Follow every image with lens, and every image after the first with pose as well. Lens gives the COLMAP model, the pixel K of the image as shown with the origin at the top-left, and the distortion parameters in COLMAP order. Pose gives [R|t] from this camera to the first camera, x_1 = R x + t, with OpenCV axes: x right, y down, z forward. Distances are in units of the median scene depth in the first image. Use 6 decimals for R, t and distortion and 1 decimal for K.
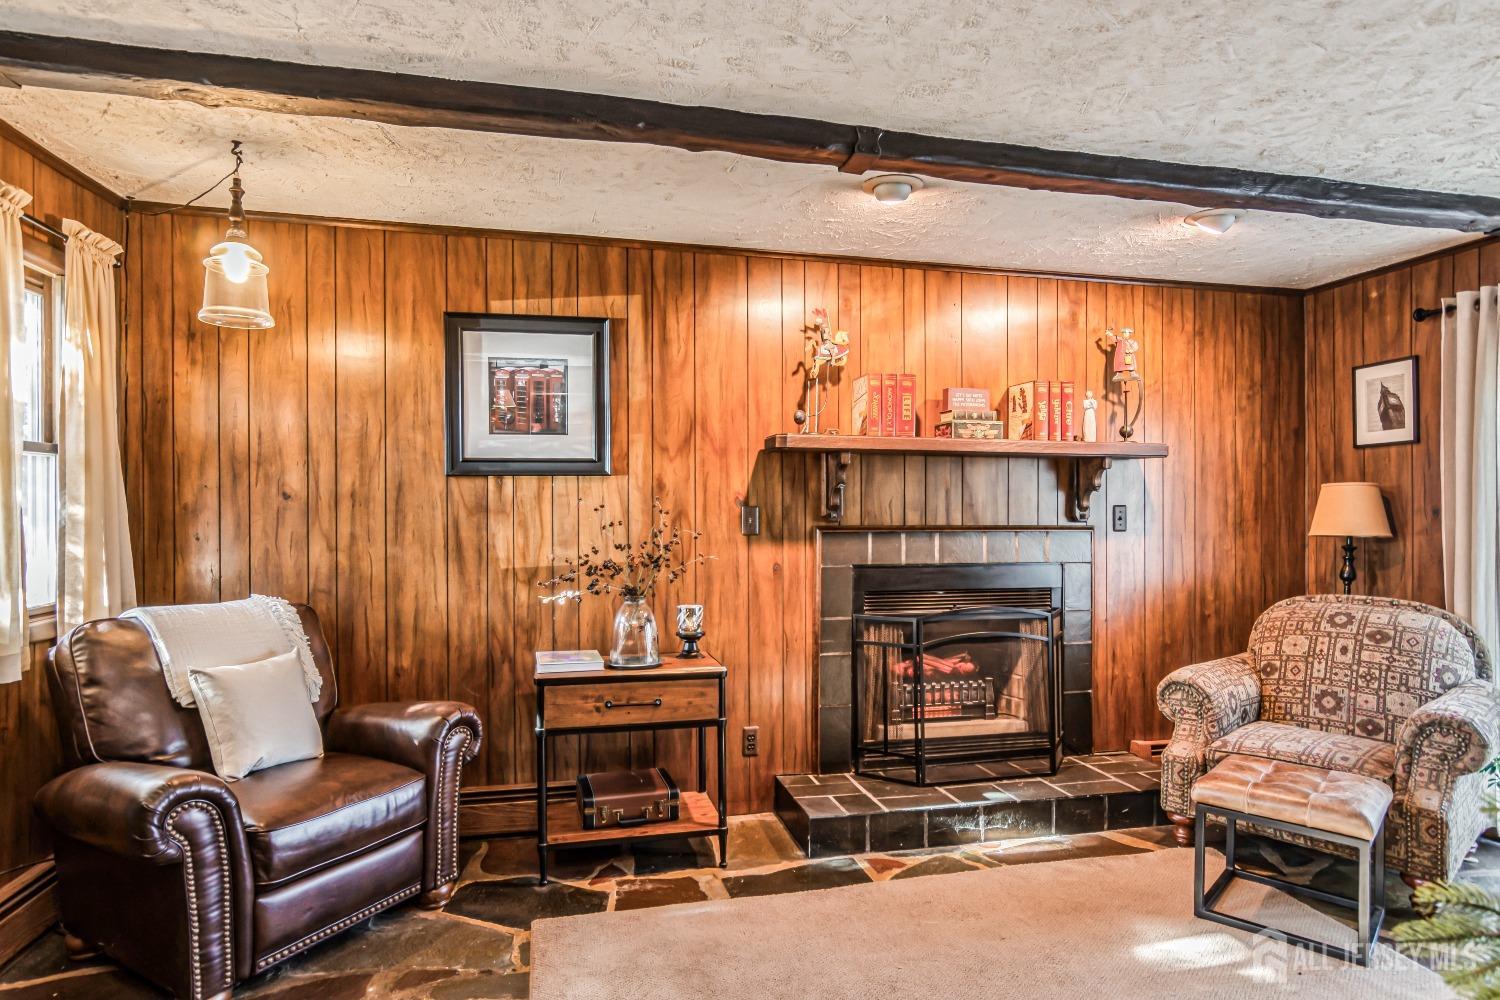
lens RADIAL K [[799.0, 0, 757.9], [0, 799.0, 506.6], [0, 0, 1]] dist [-0.000439, 0.002835]
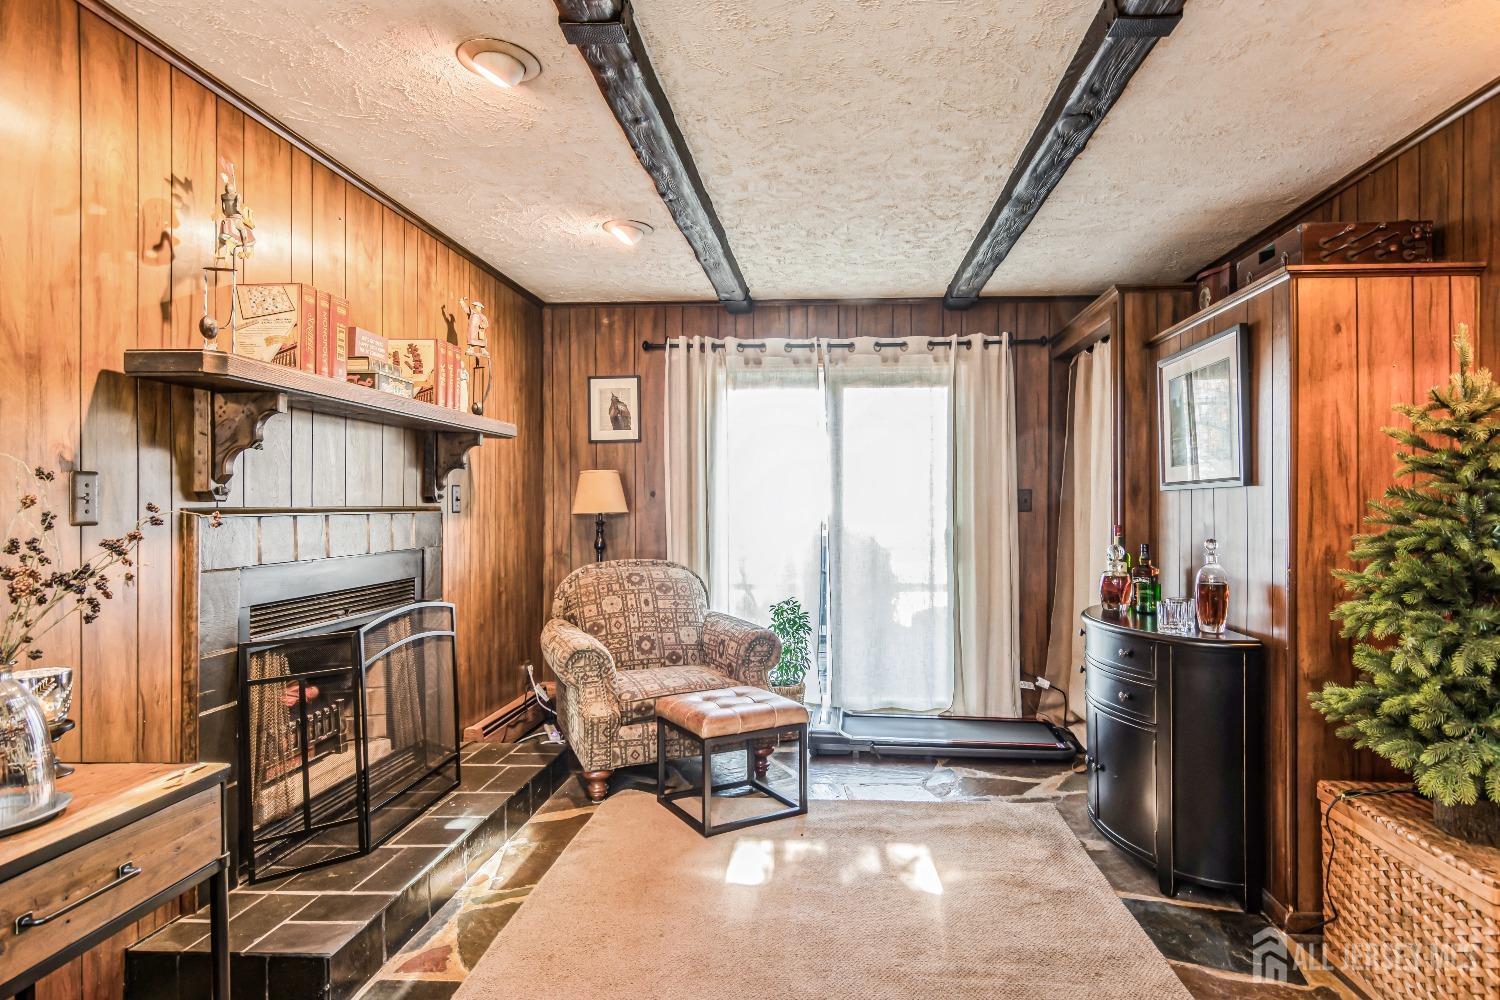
lens RADIAL K [[799.0, 0, 755.6], [0, 799.0, 498.5], [0, 0, 1]] dist [-0.000439, 0.002835]
pose [[0.325350, 0.003679, 0.945586, -0.370964], [-0.003205, 0.999991, -0.002787, 0.017747], [-0.945588, -0.002124, 0.325359, 0.395624]]
